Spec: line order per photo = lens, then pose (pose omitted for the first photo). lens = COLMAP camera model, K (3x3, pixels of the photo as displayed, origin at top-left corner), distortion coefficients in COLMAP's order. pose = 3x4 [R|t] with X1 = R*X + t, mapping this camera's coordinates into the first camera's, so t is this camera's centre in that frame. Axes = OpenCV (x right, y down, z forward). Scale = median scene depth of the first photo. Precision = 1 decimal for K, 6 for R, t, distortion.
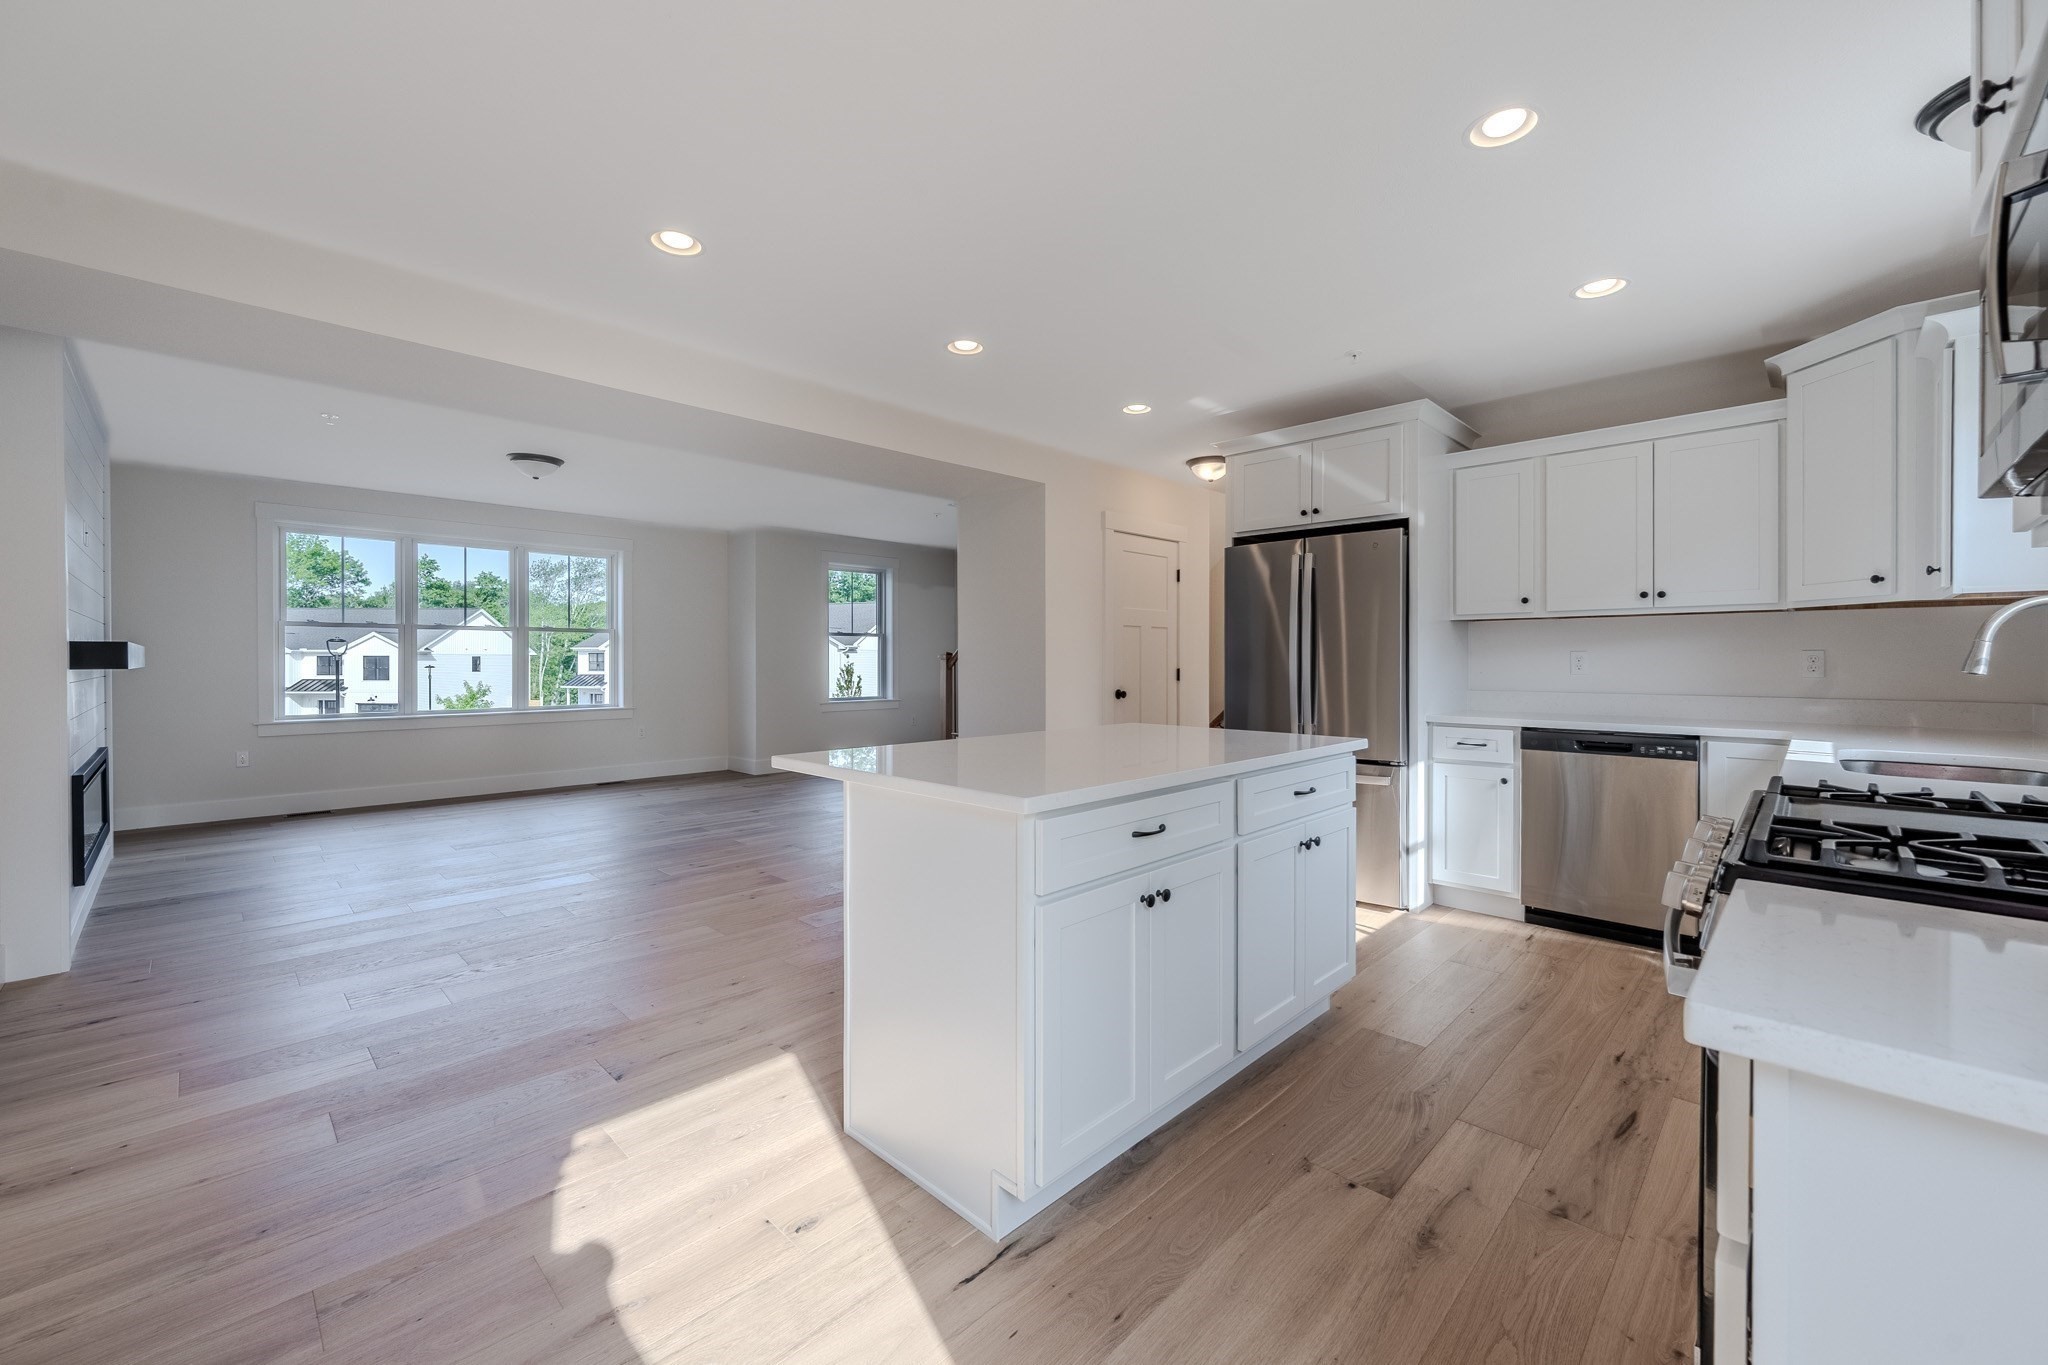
lens RADIAL K [[812.7, 0, 1032.0], [0, 812.7, 662.2], [0, 0, 1]] dist [-0.000282, 0.000027]
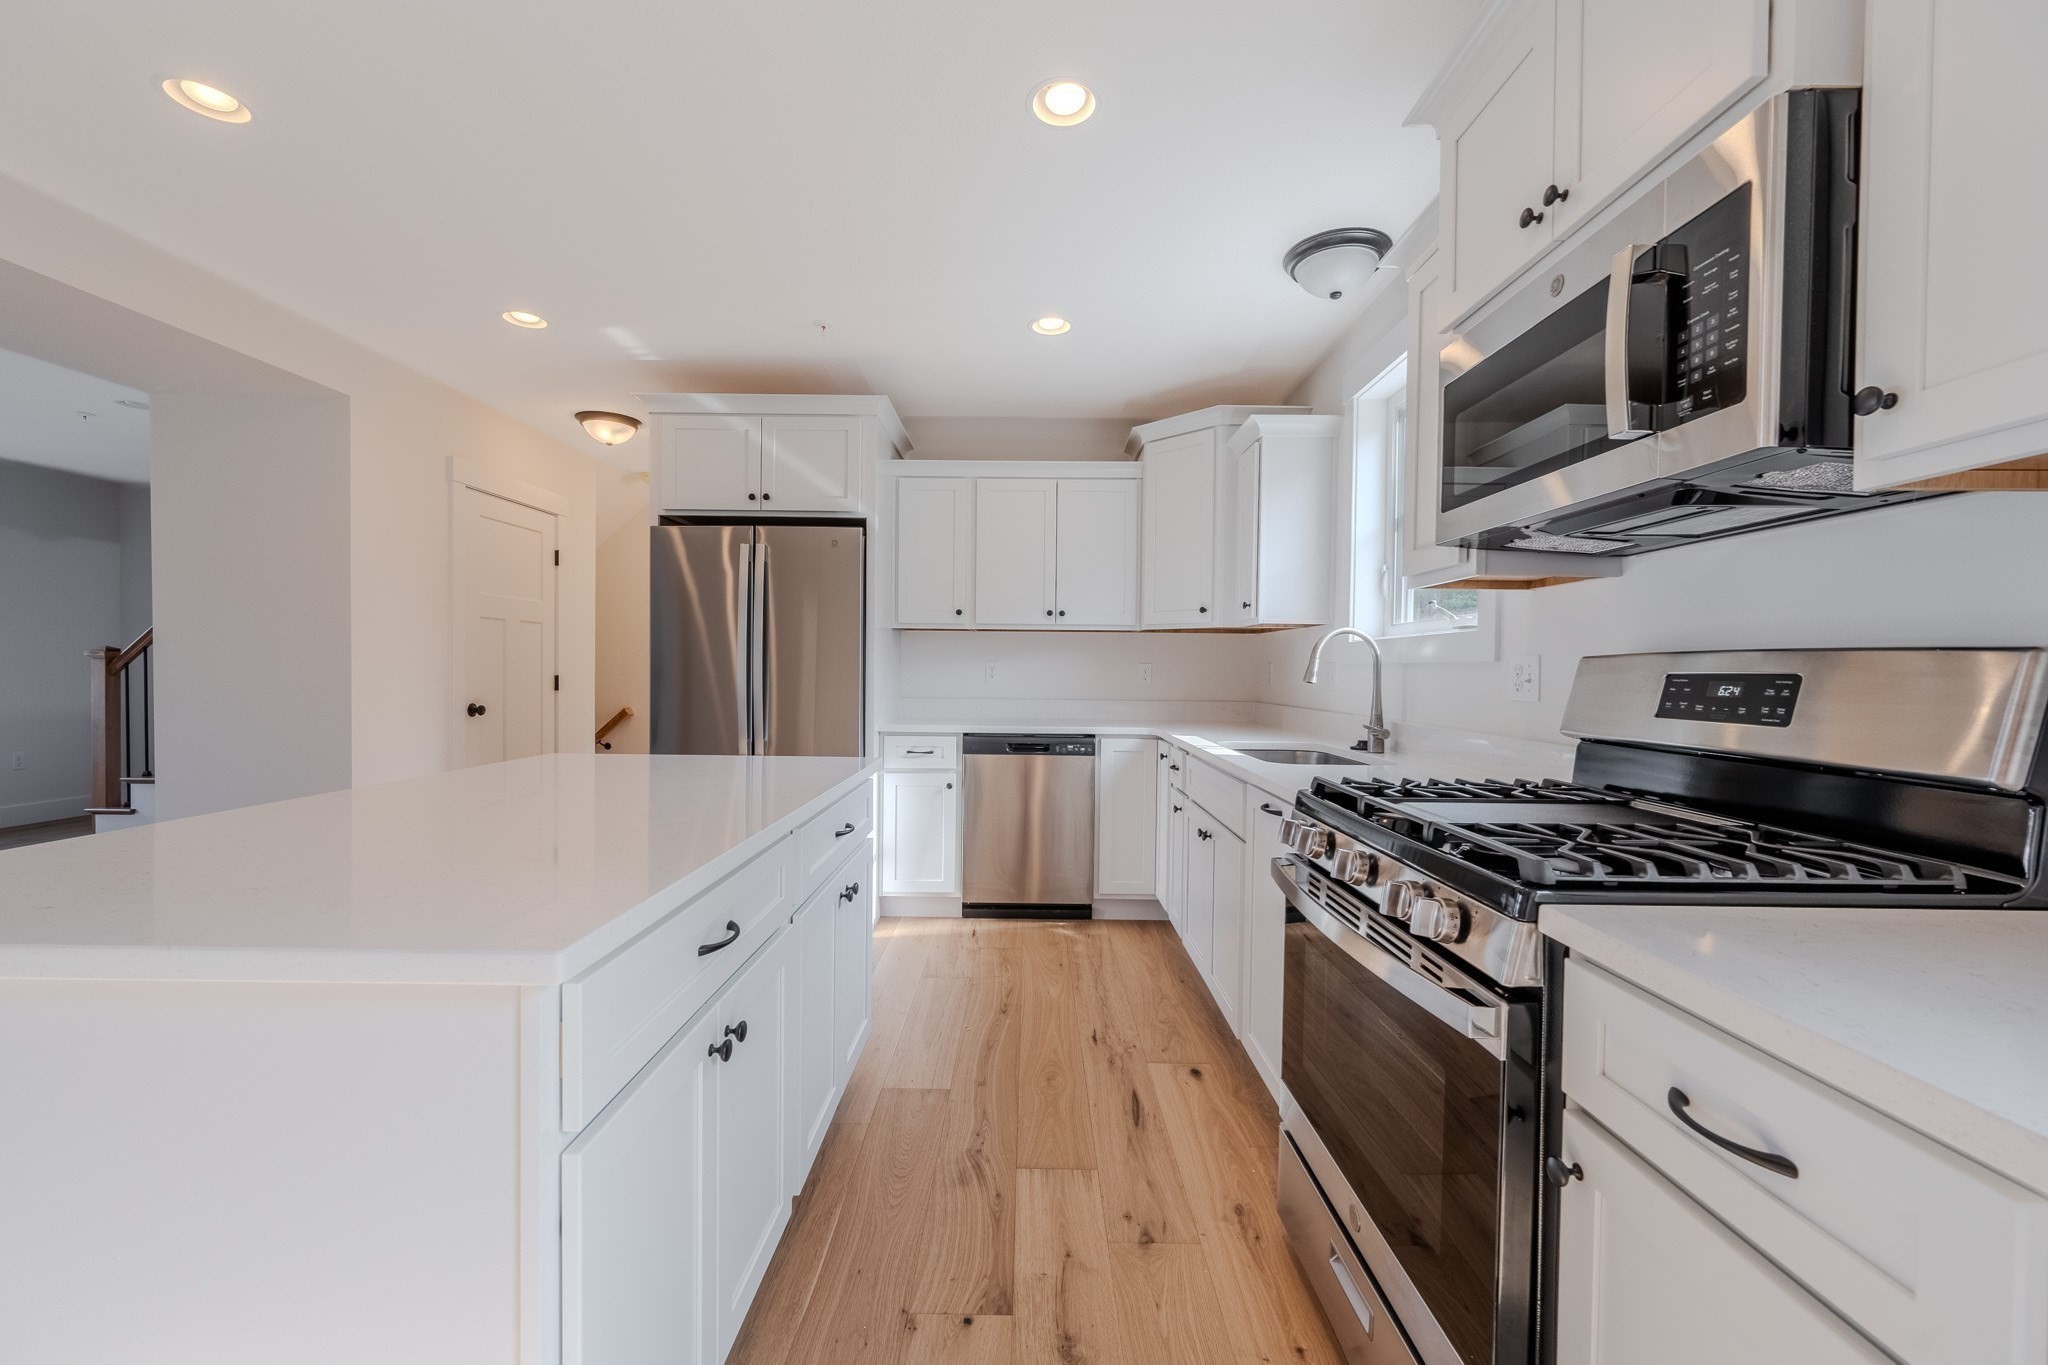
lens RADIAL K [[807.4, 0, 1024.0], [0, 807.4, 682.5], [0, 0, 1]] dist [0.000432, -0.000115]
pose [[0.723264, -0.003290, 0.690563, -0.060730], [-0.008836, 0.999863, 0.014018, -0.000390], [-0.690515, -0.016240, 0.723136, 0.204481]]
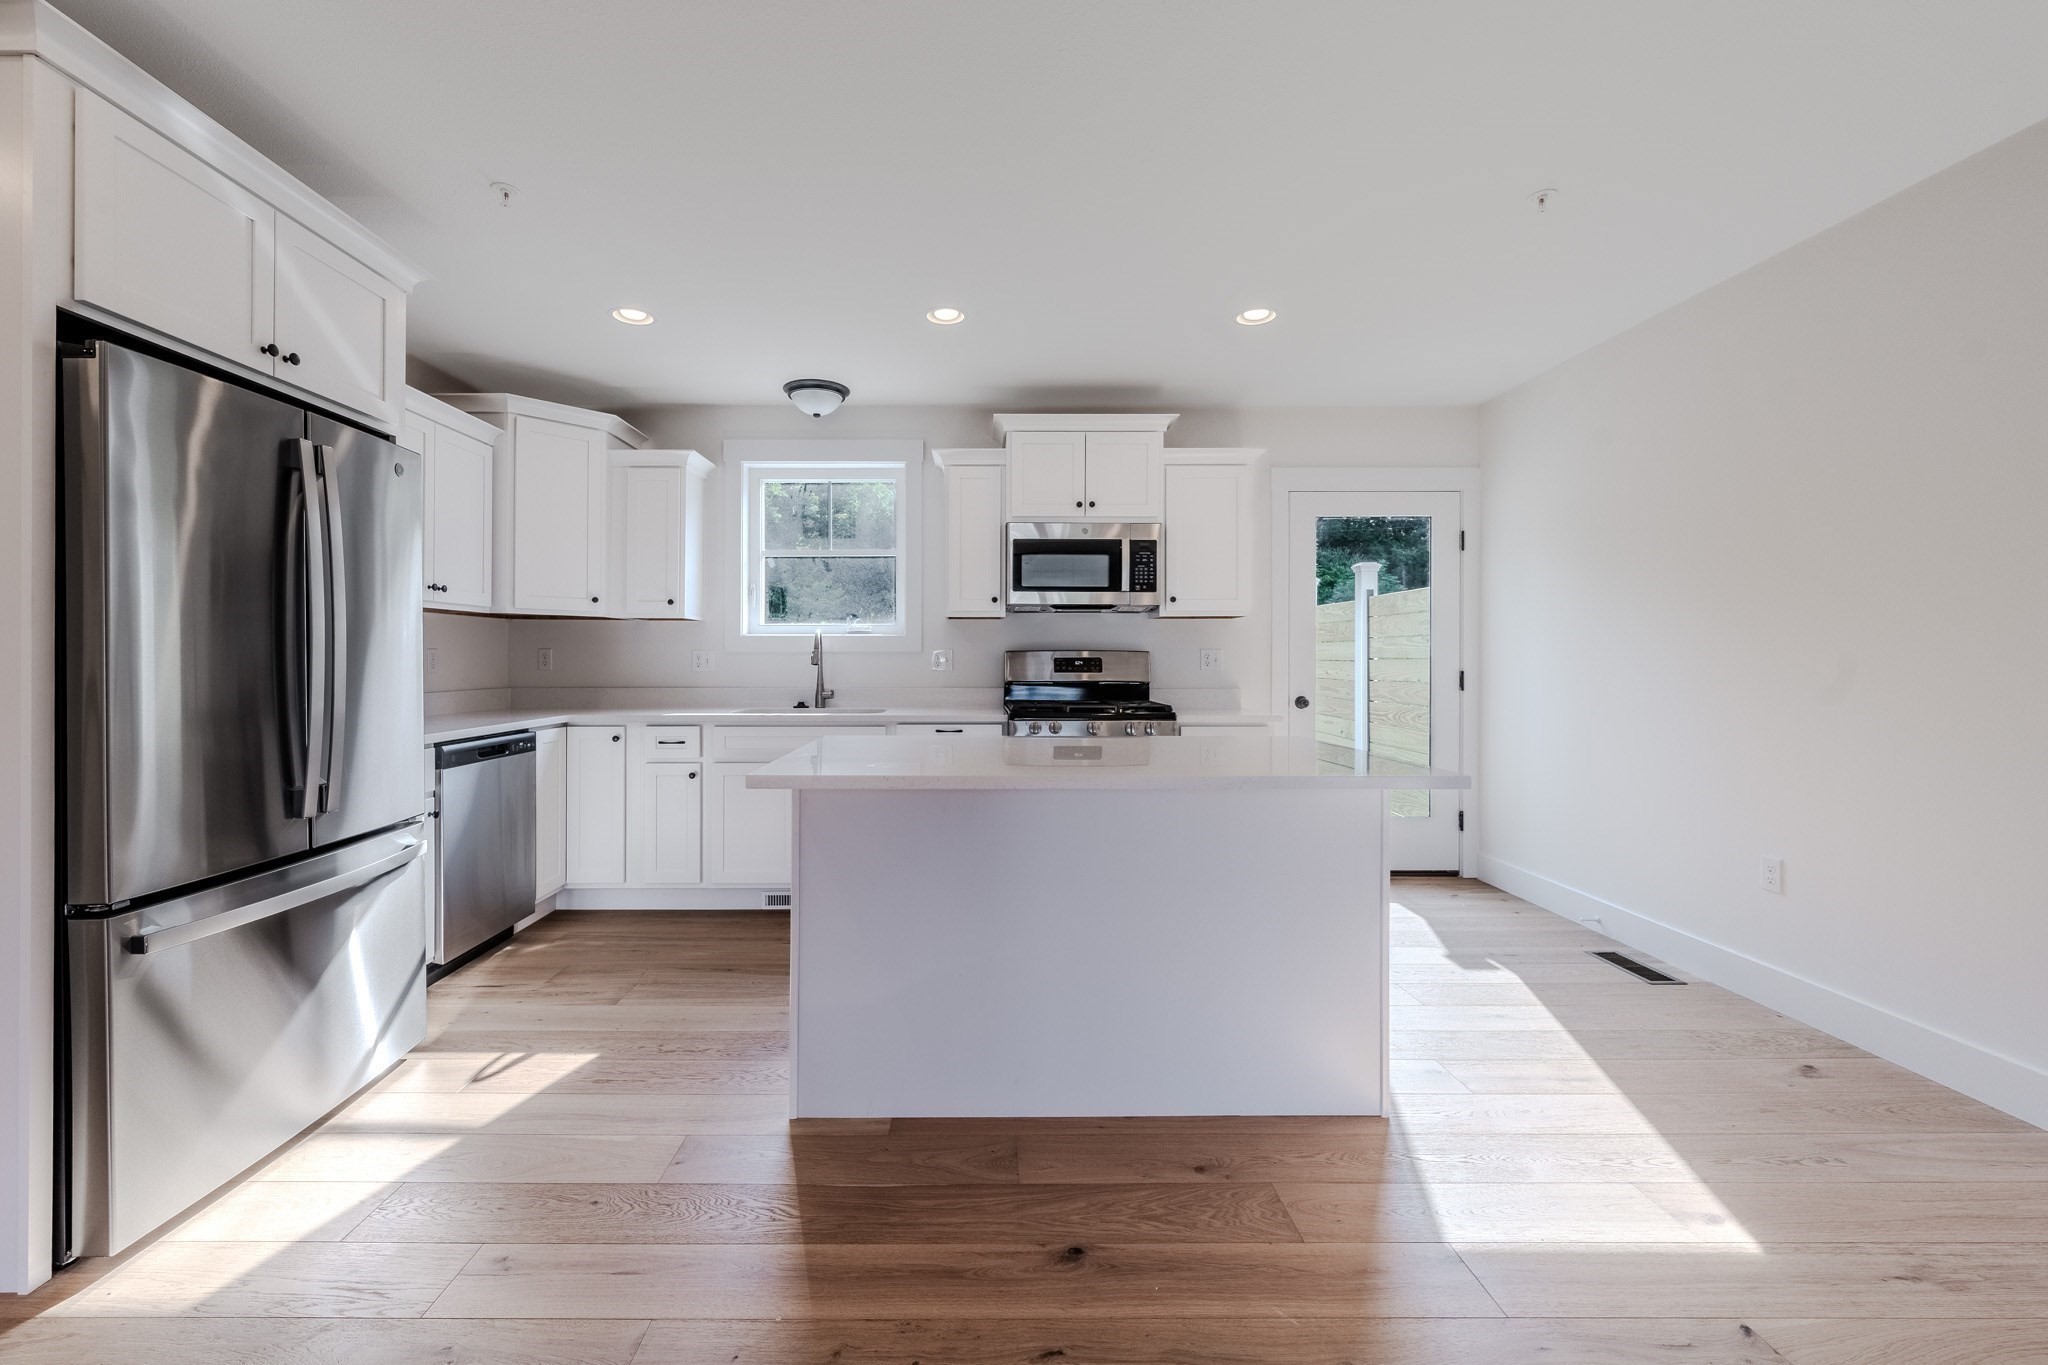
lens RADIAL K [[821.0, 0, 954.3], [0, 821.0, 659.6], [0, 0, 1]] dist [0.000678, 0.000114]
pose [[-0.679611, 0.003825, 0.733562, -0.346912], [0.004406, 0.999990, -0.001132, 0.001390], [-0.733559, 0.002463, -0.679621, 1.223298]]
